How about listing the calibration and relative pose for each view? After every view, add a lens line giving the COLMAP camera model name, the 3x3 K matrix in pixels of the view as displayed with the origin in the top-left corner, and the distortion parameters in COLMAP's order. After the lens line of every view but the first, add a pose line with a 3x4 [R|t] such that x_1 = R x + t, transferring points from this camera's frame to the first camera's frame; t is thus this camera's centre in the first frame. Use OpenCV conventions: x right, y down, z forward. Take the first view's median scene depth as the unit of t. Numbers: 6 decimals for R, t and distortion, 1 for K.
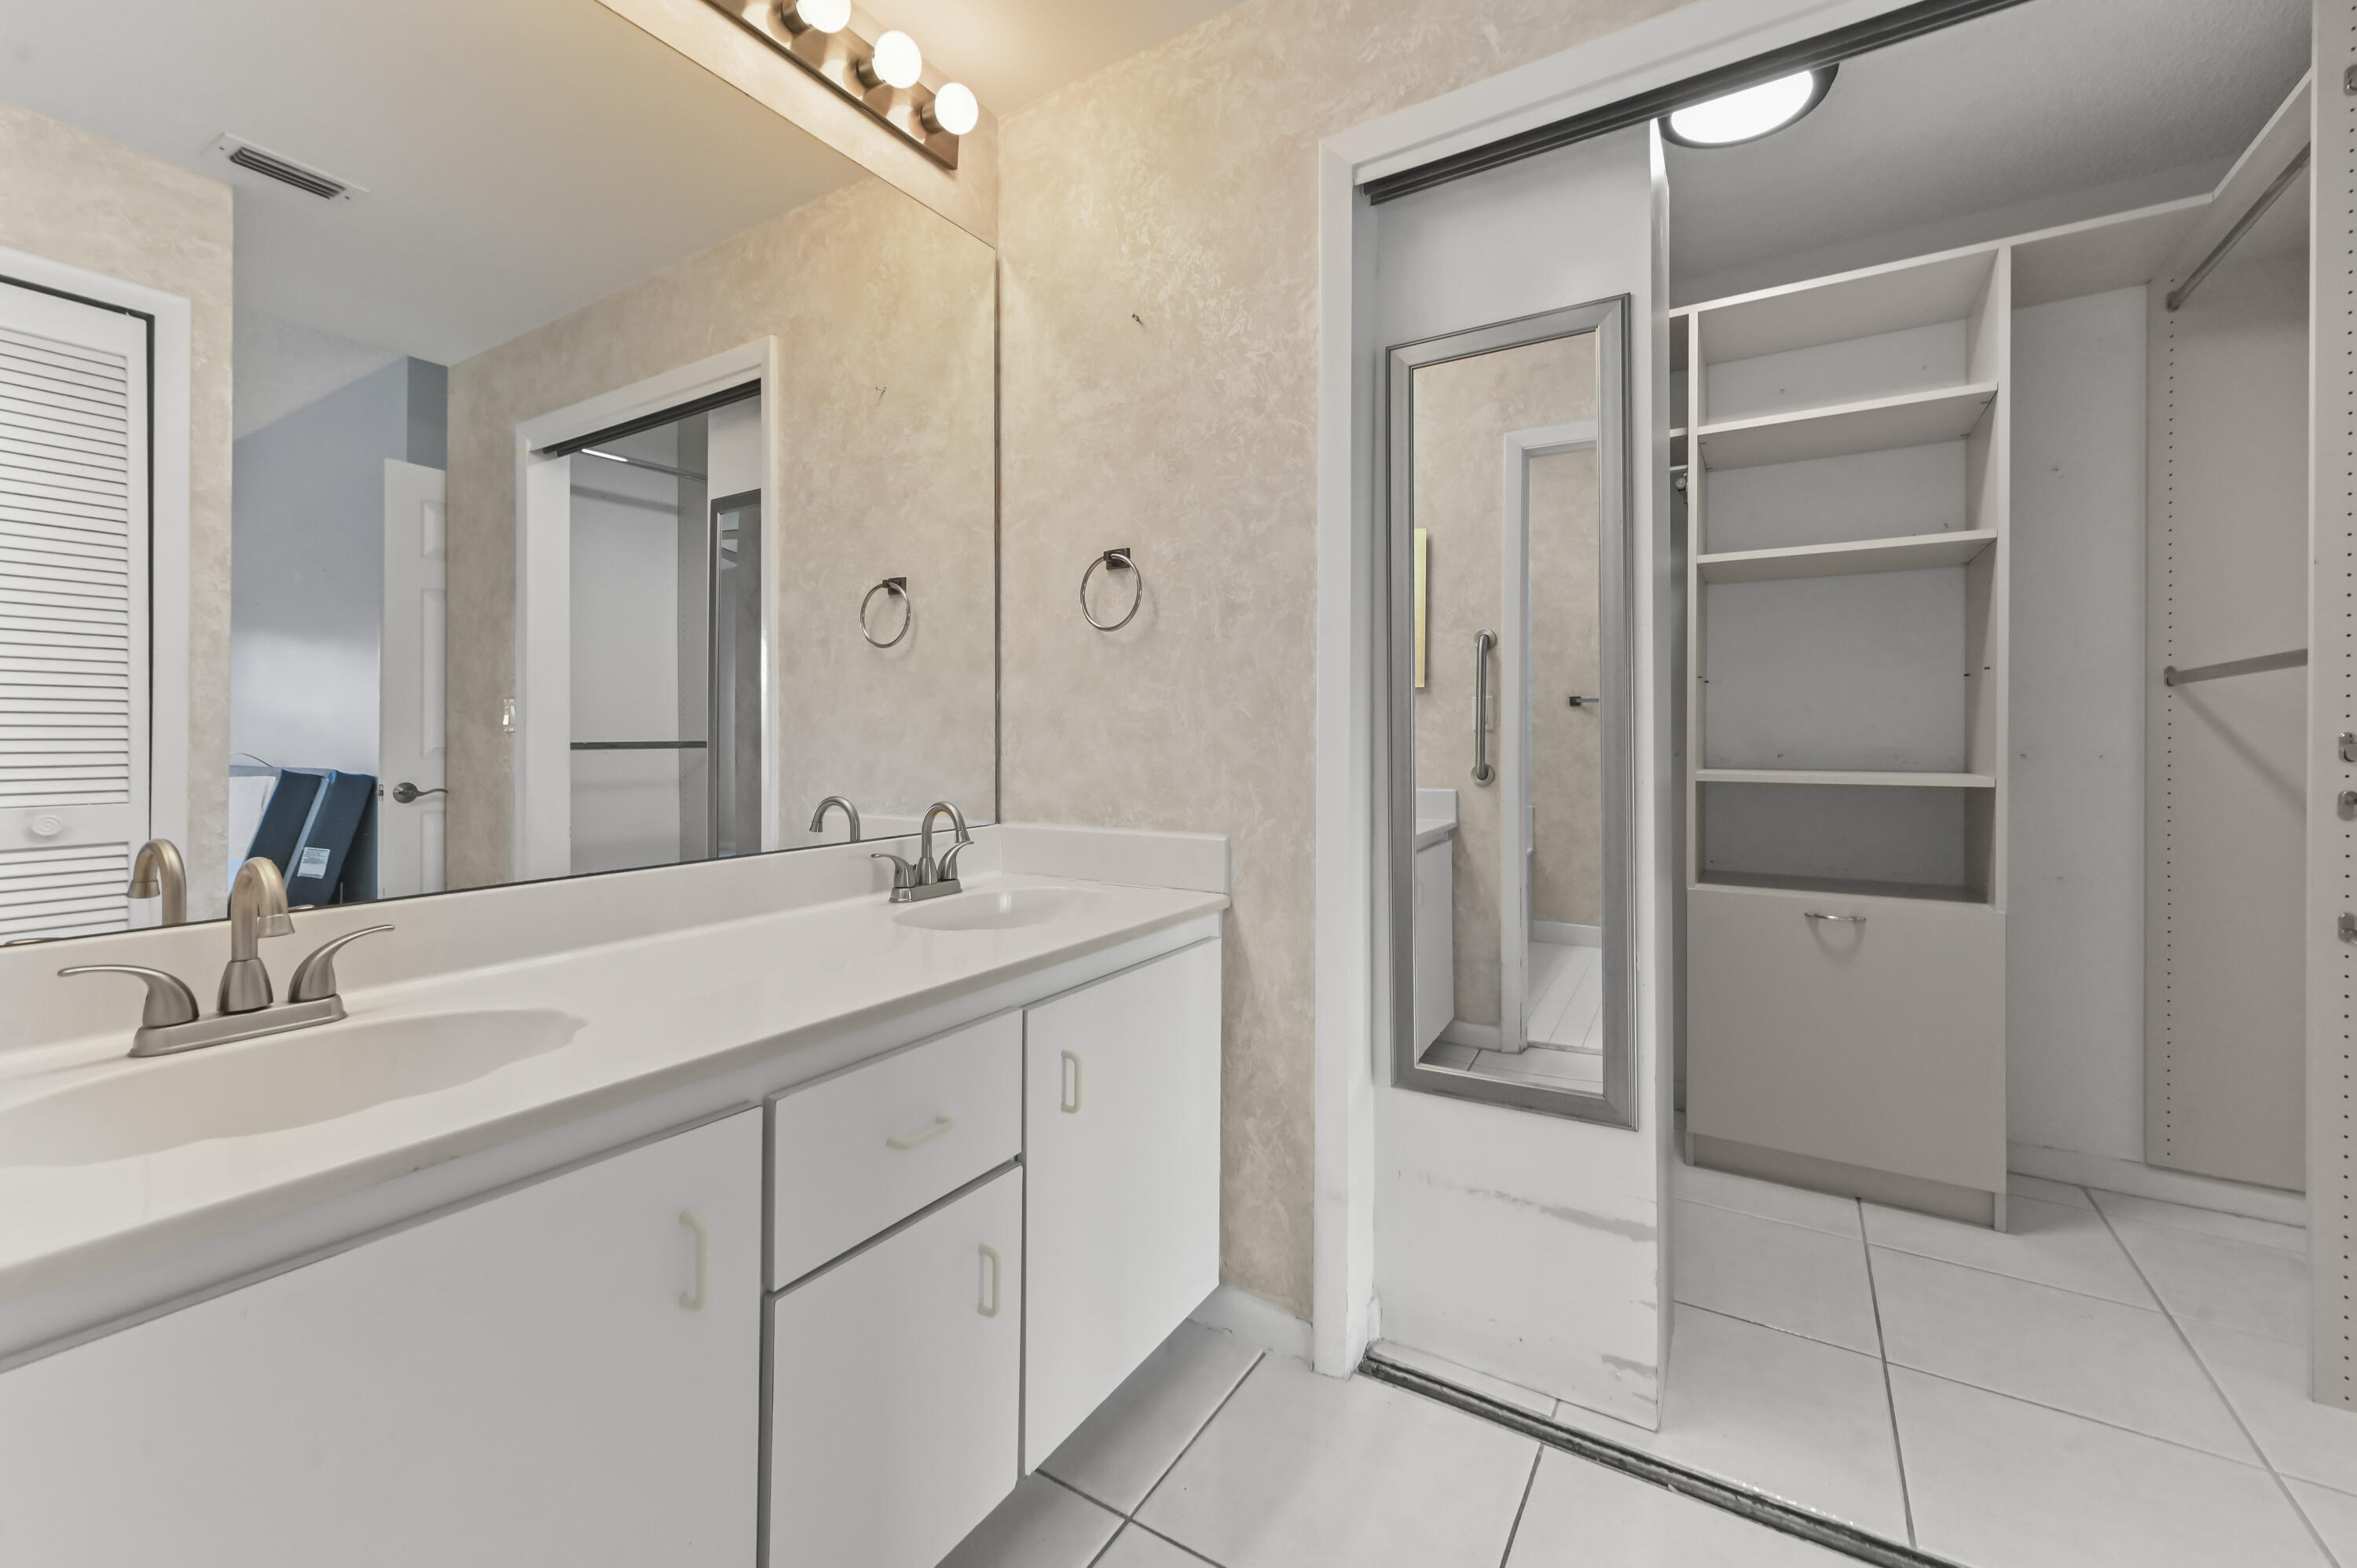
lens RADIAL K [[933.1, 0, 1168.9], [0, 933.1, 743.0], [0, 0, 1]] dist [0.015118, 0.000405]
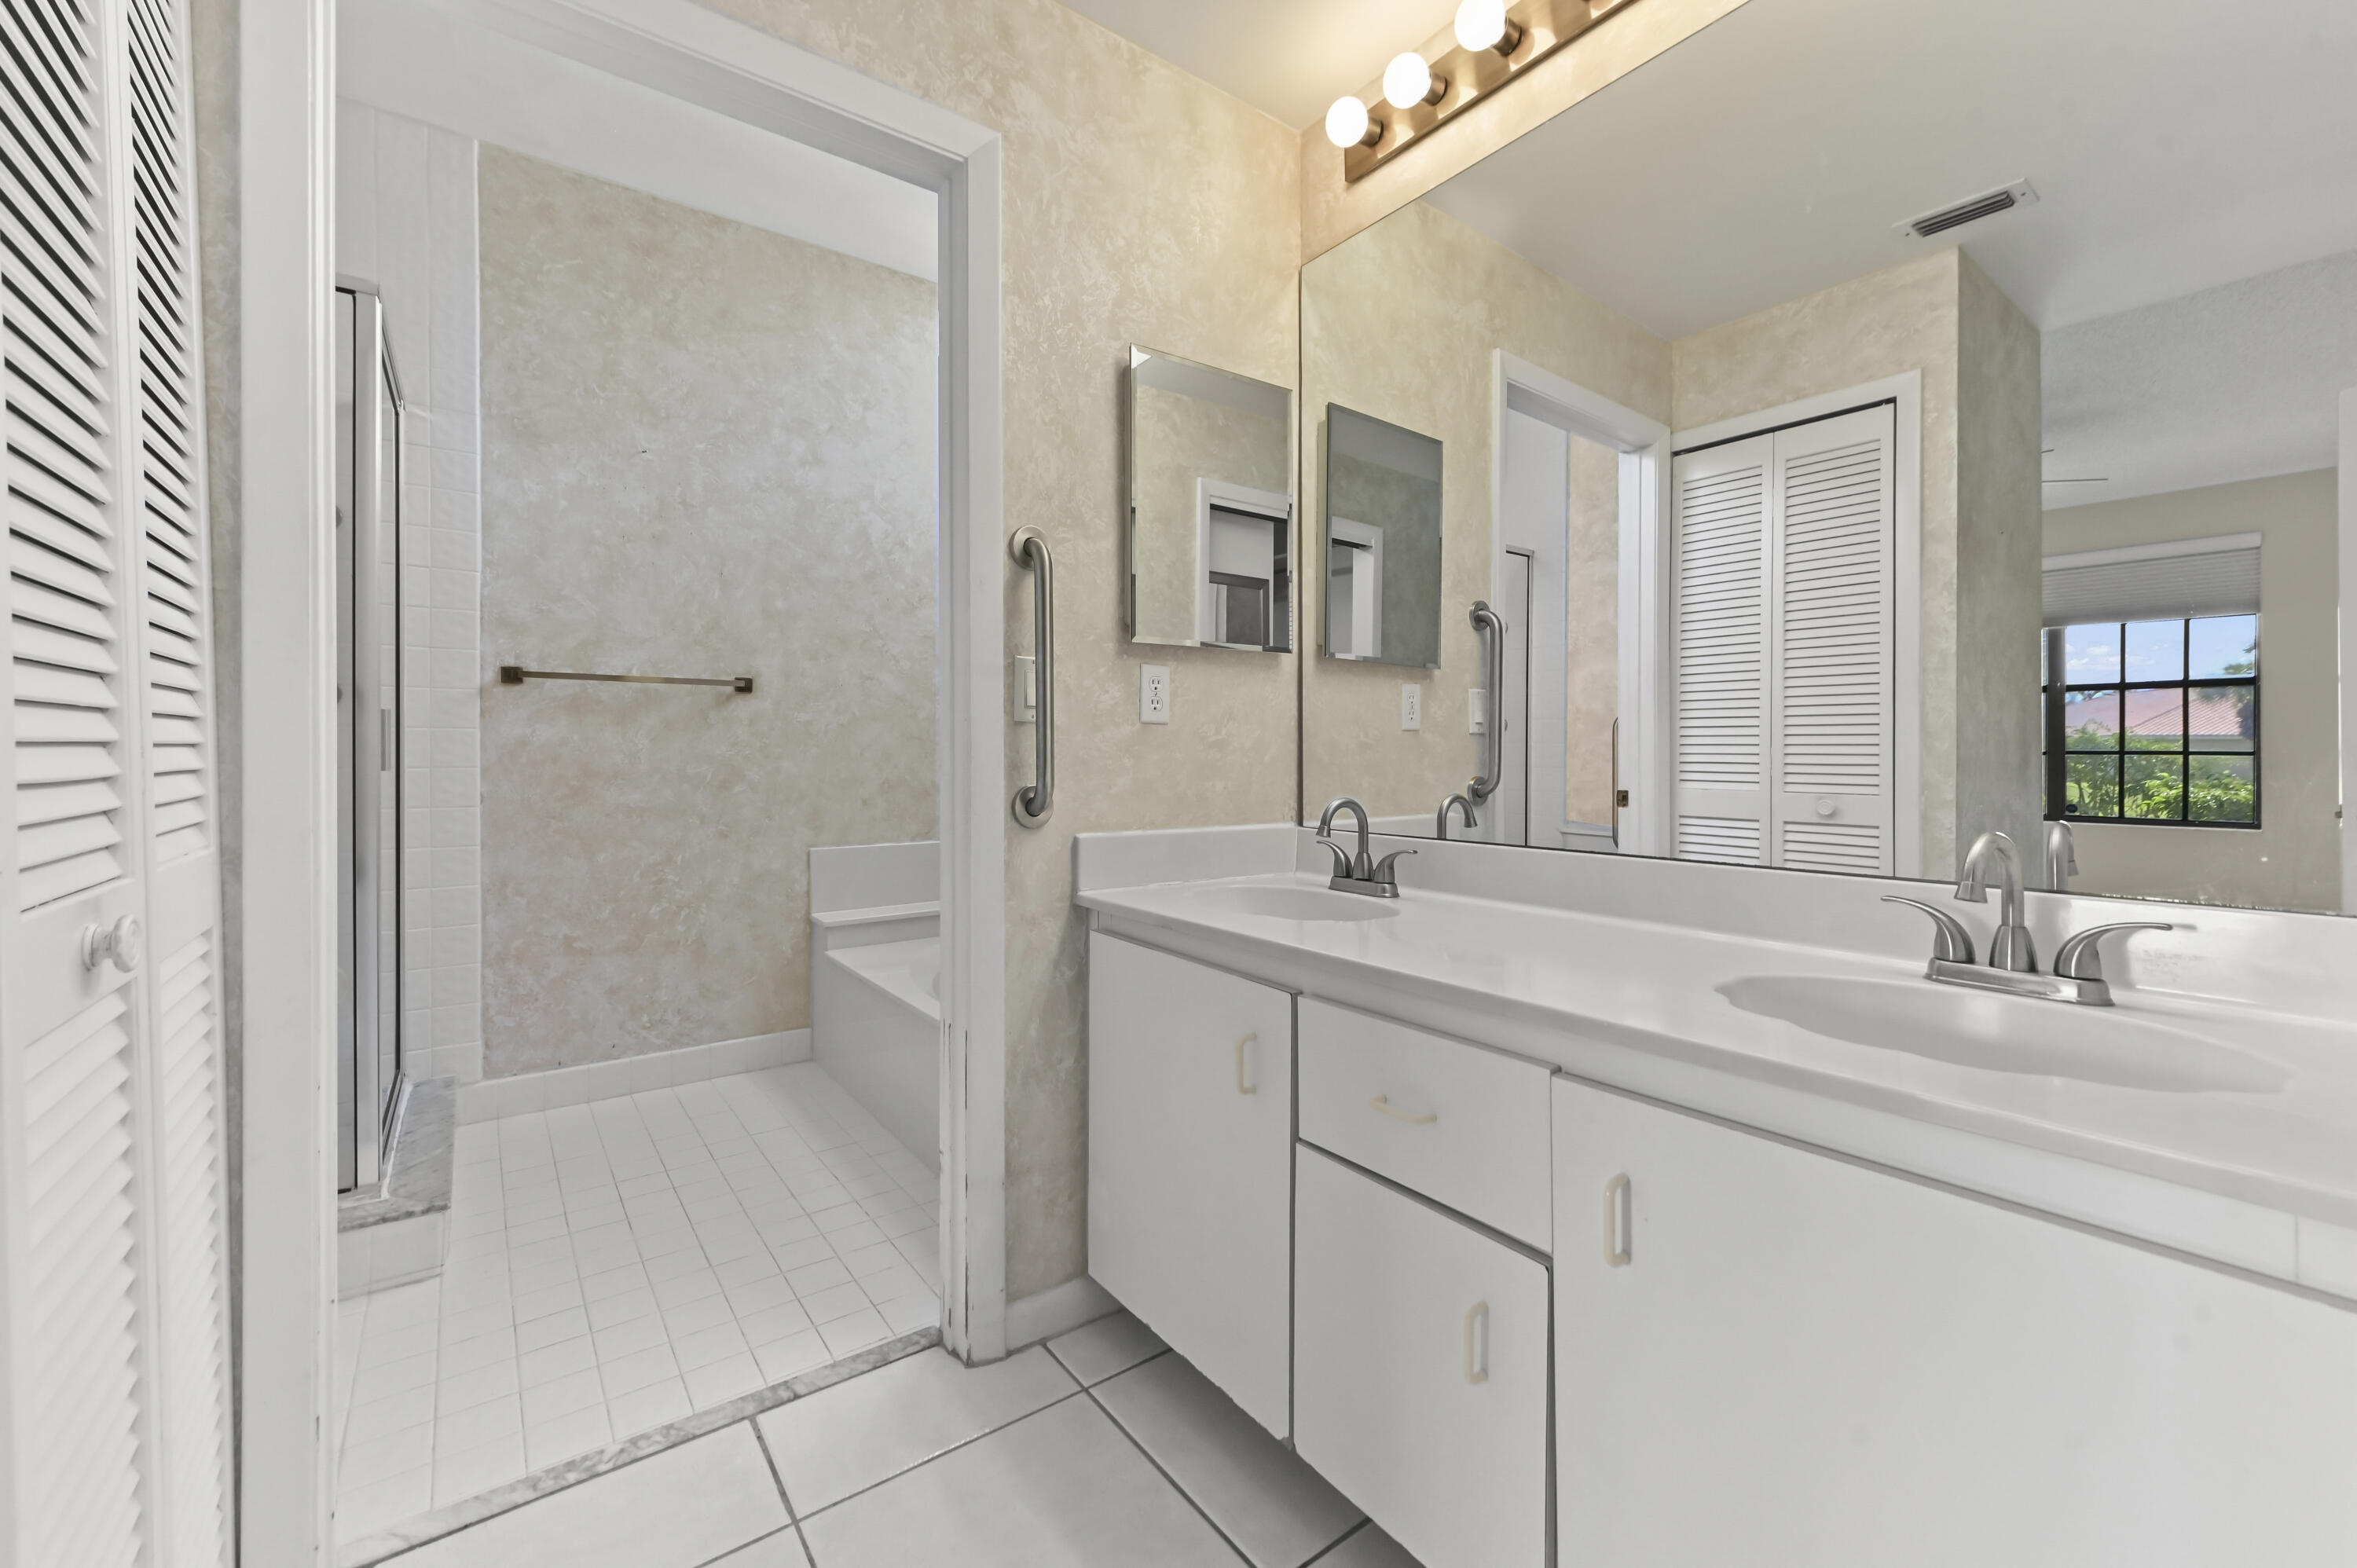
lens RADIAL K [[933.1, 0, 1168.9], [0, 933.1, 743.0], [0, 0, 1]] dist [0.015118, 0.000405]
pose [[-0.346325, -0.008937, -0.938072, 0.406442], [-0.006279, 0.999954, -0.007208, 0.010383], [0.938094, 0.003394, -0.346365, 0.569555]]
